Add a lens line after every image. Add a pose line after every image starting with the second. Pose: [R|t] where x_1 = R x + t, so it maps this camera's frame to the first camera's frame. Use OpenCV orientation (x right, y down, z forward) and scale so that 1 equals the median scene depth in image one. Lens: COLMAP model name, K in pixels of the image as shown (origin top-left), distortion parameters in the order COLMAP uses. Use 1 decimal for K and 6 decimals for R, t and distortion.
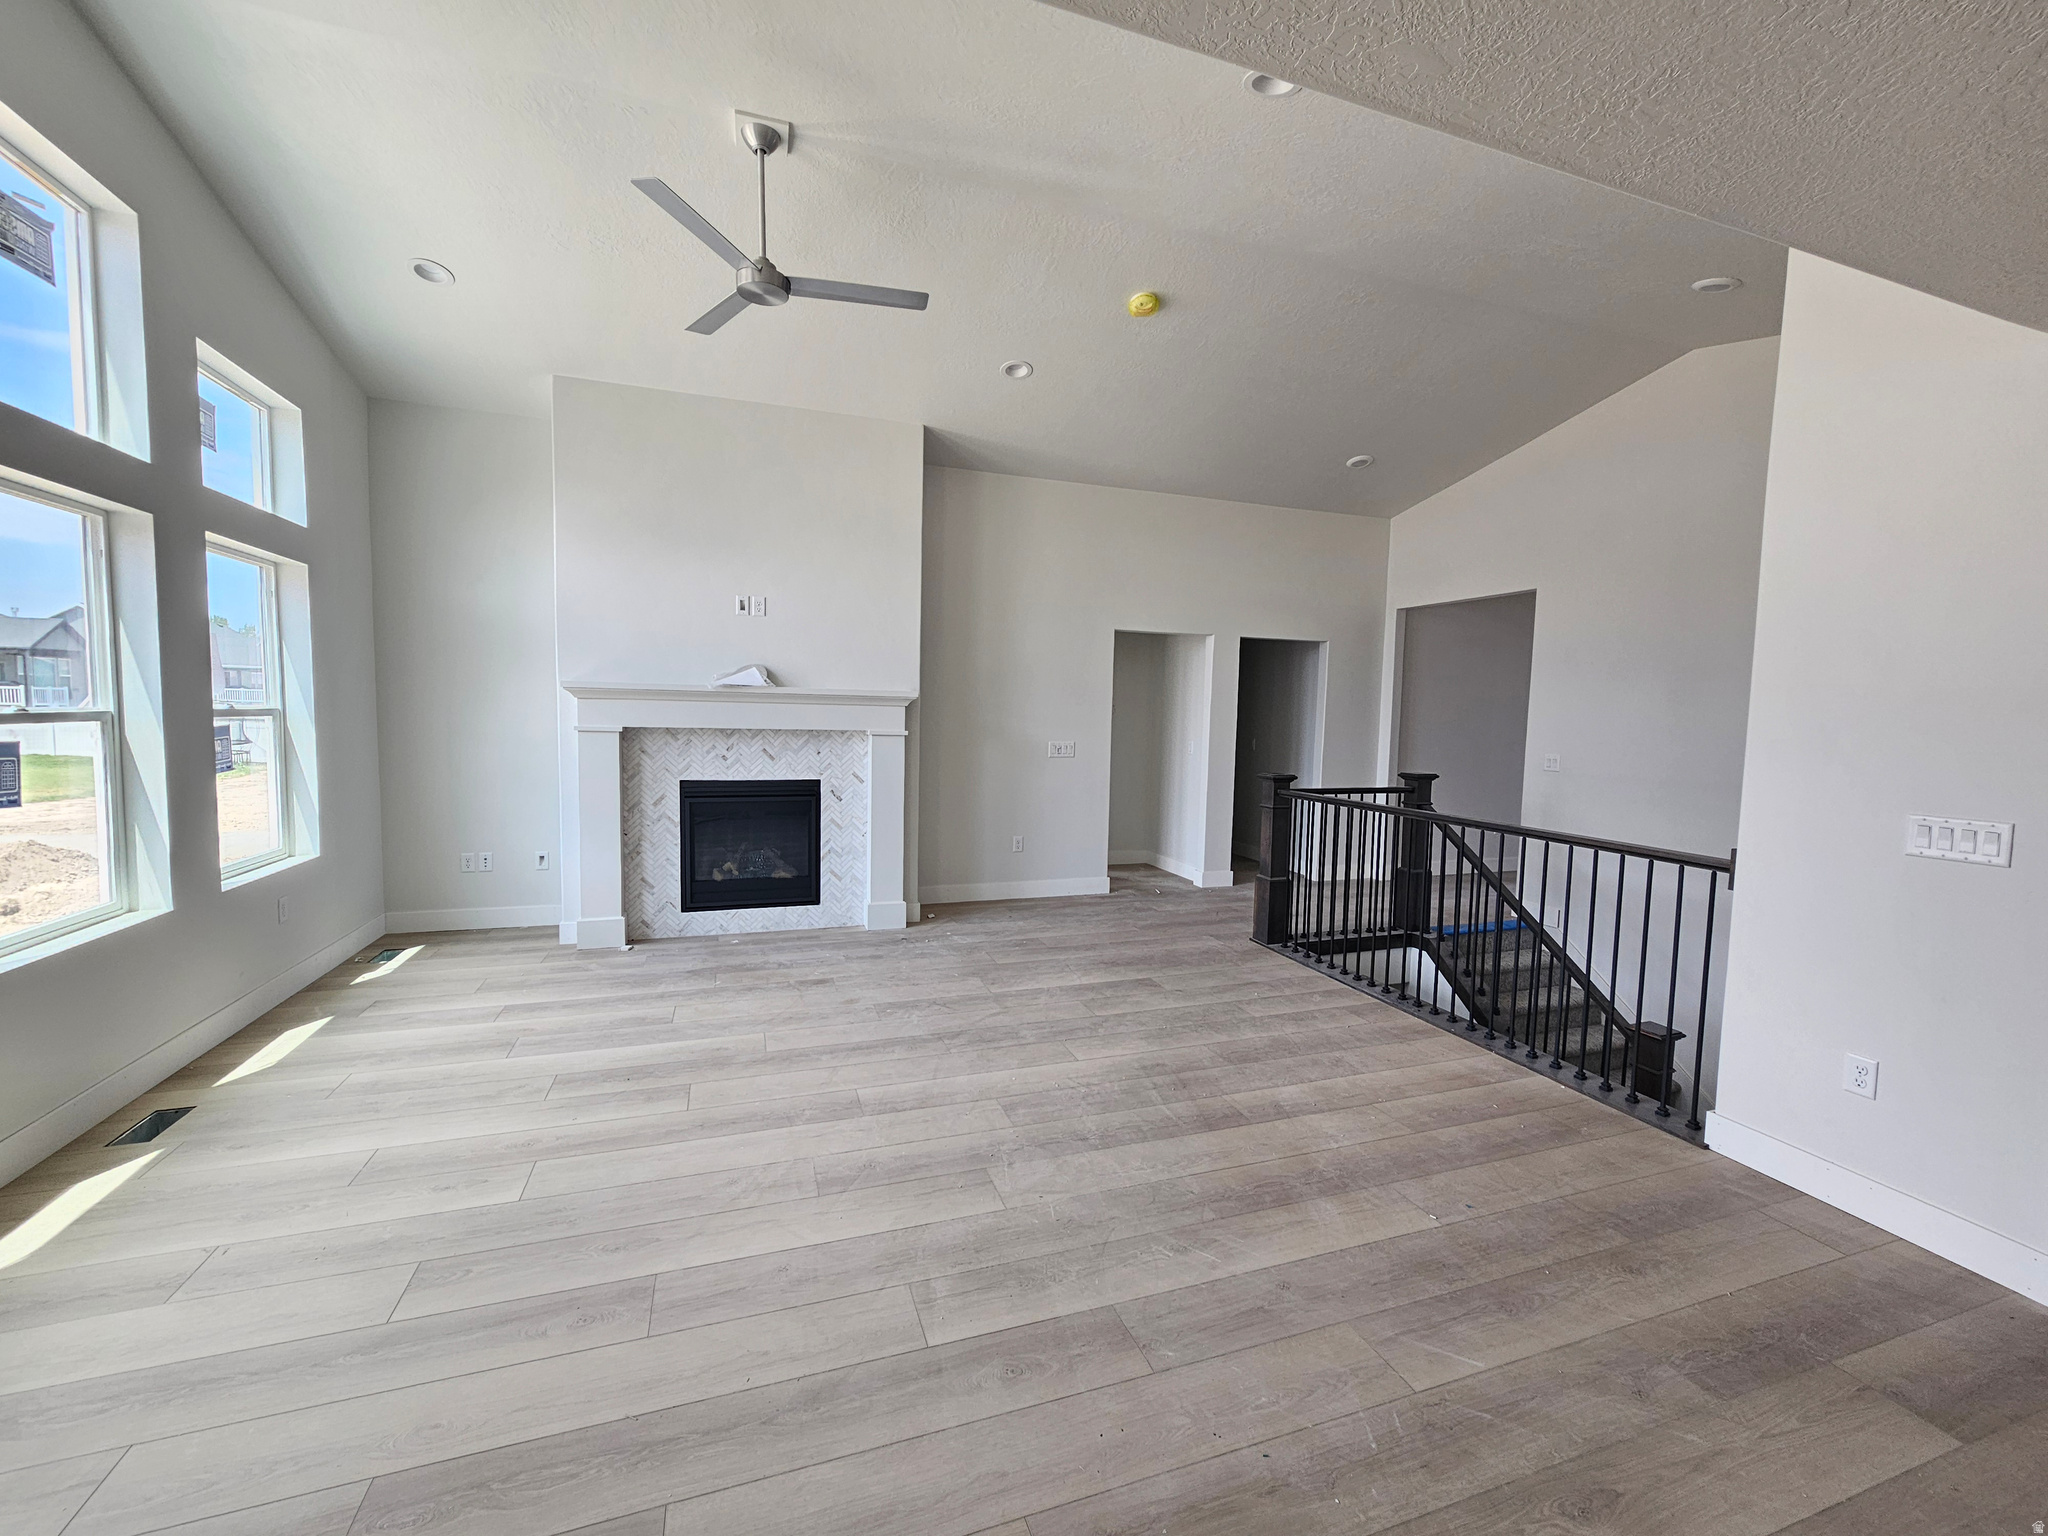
lens RADIAL K [[837.9, 0, 1025.8], [0, 837.9, 772.8], [0, 0, 1]] dist [0.000642, -0.000026]
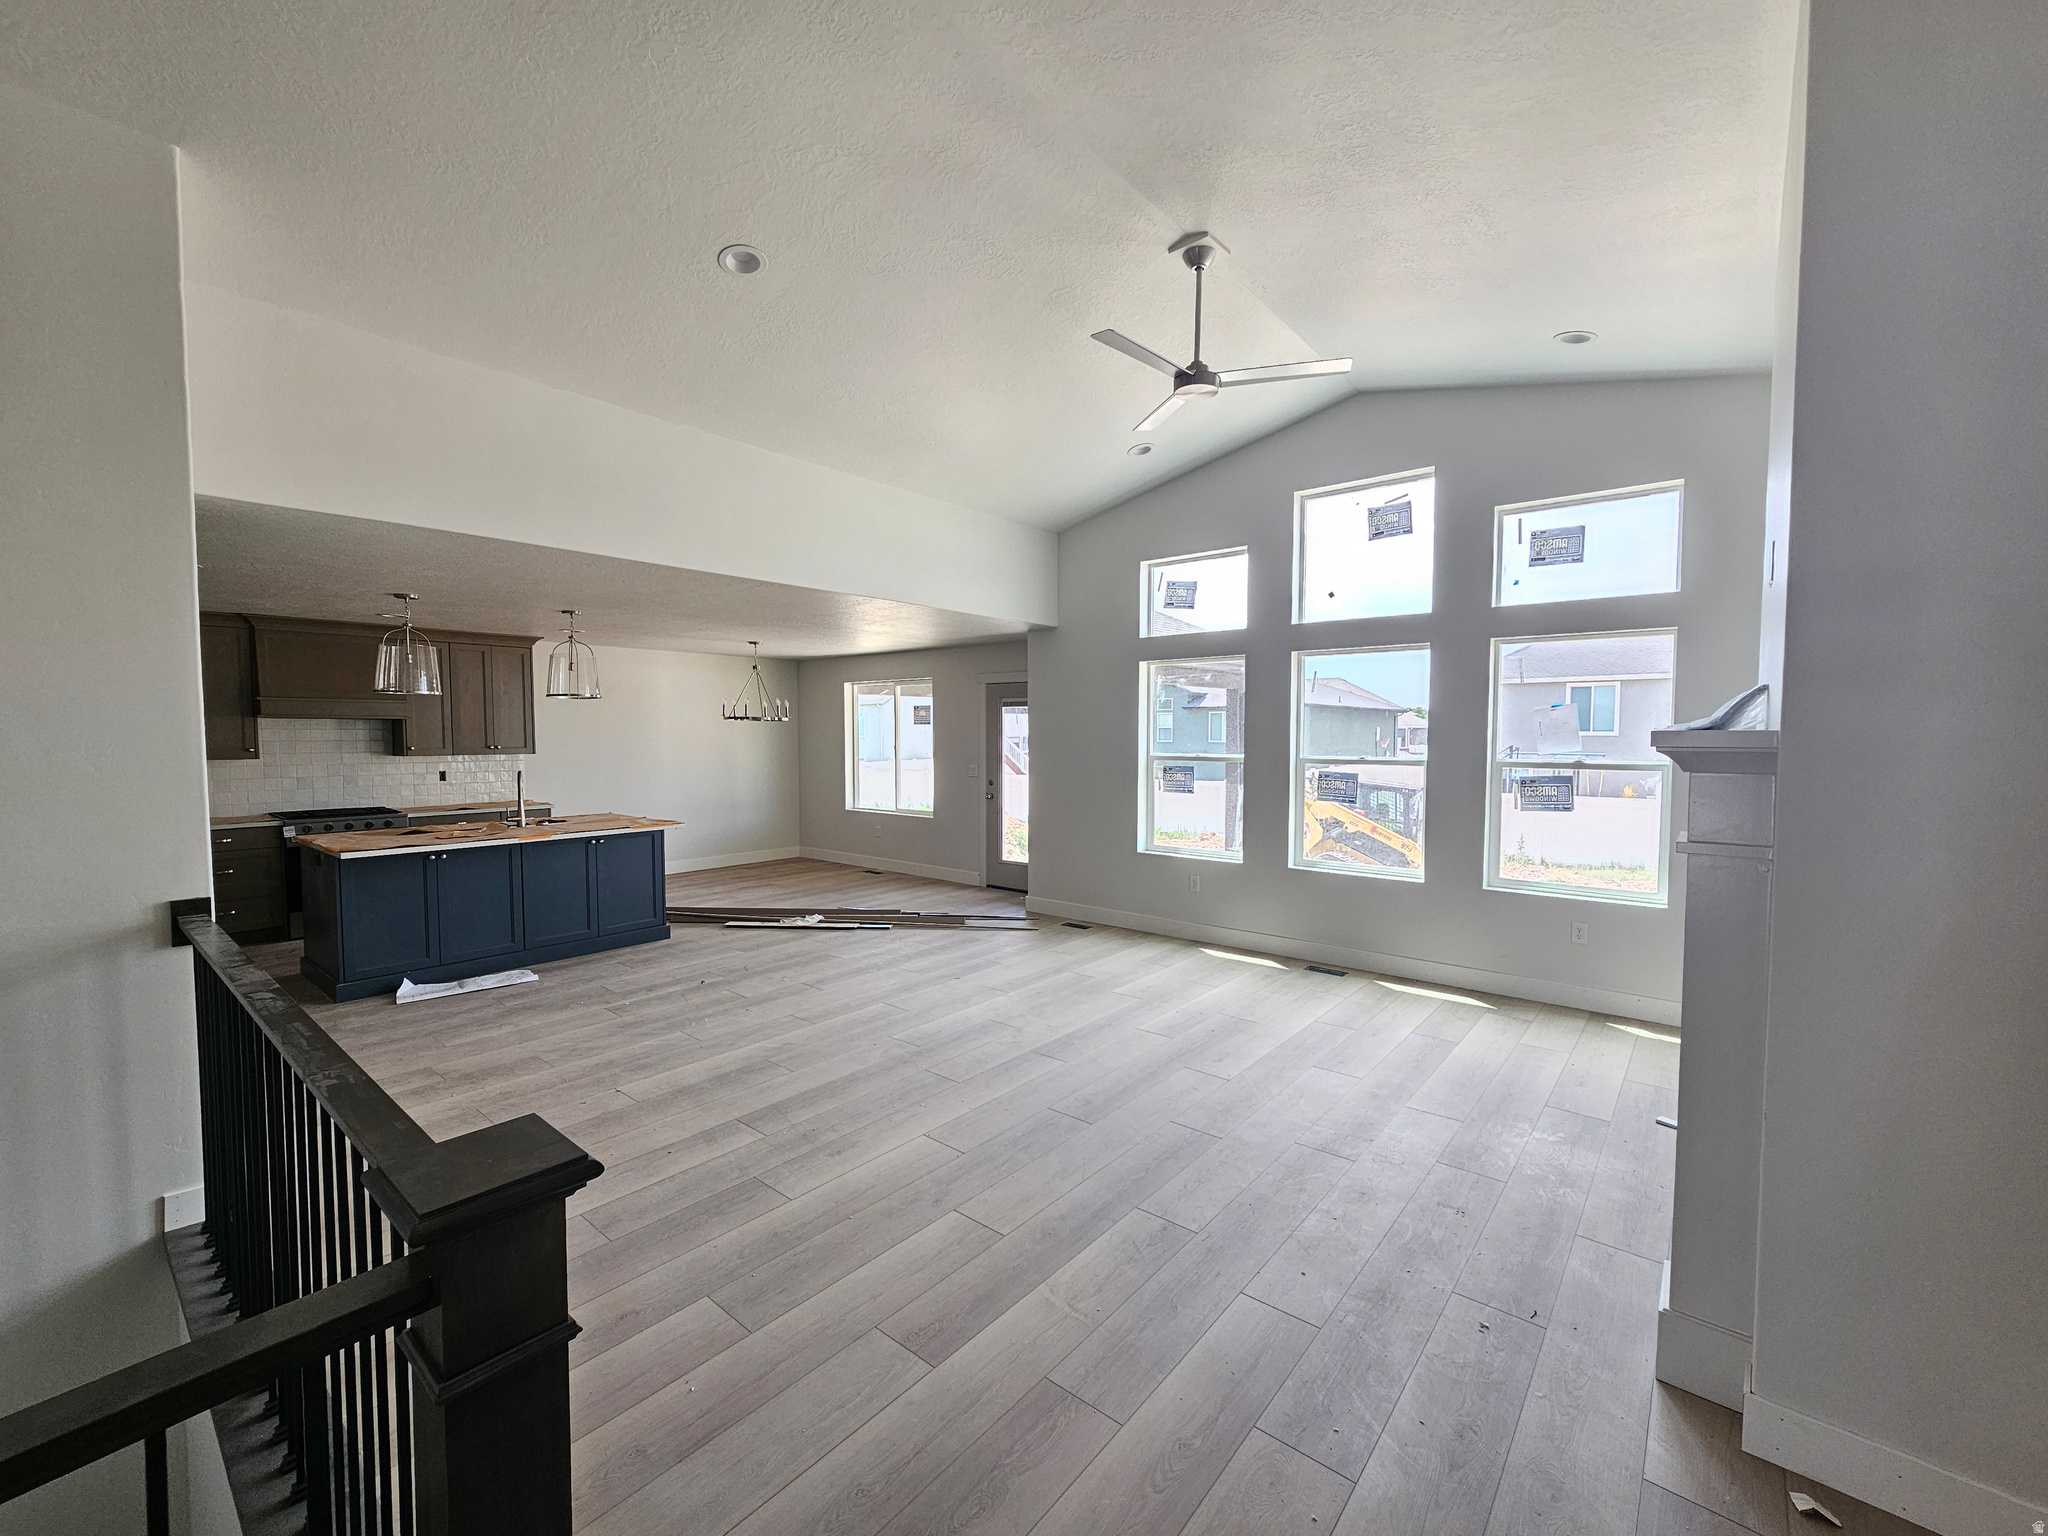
lens RADIAL K [[837.9, 0, 1032.6], [0, 837.9, 773.1], [0, 0, 1]] dist [0.000642, -0.000026]
pose [[-0.855896, 0.003150, -0.517138, 0.481529], [-0.055471, 0.993653, 0.097861, -0.165504], [0.514164, 0.112444, -0.850289, 1.985229]]
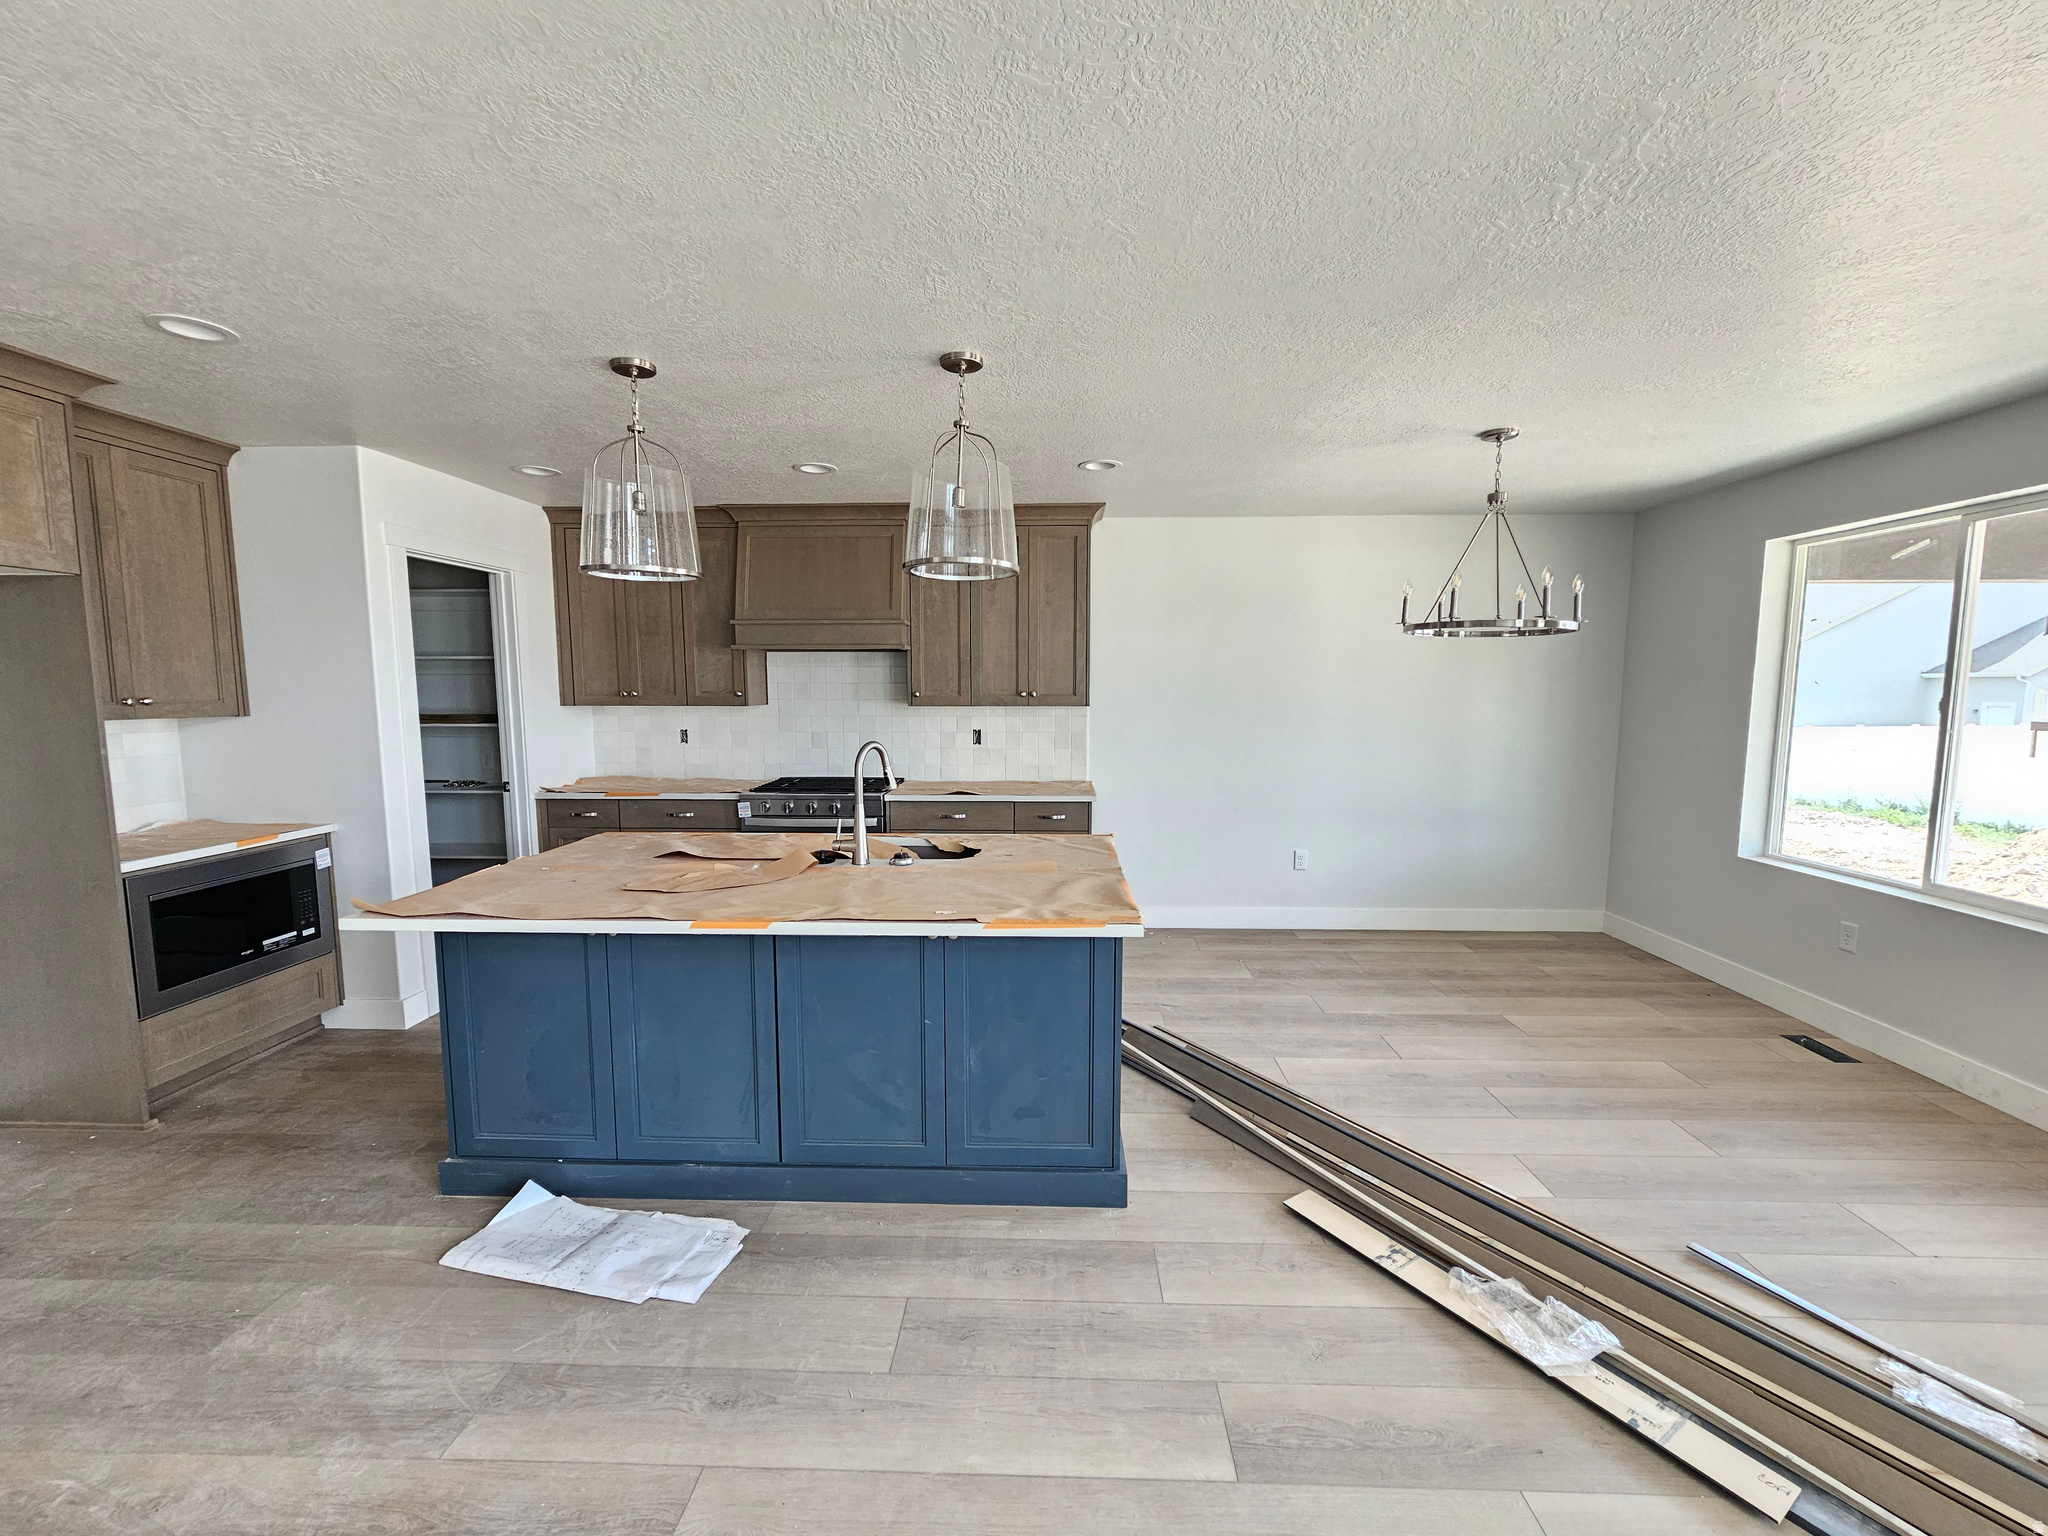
lens RADIAL K [[837.9, 0, 1034.7], [0, 837.9, 780.4], [0, 0, 1]] dist [0.000642, -0.000026]
pose [[-0.936191, -0.060276, 0.346285, 0.055451], [0.003045, 0.983759, 0.179469, -0.041083], [-0.351479, 0.169072, -0.920803, 0.605234]]
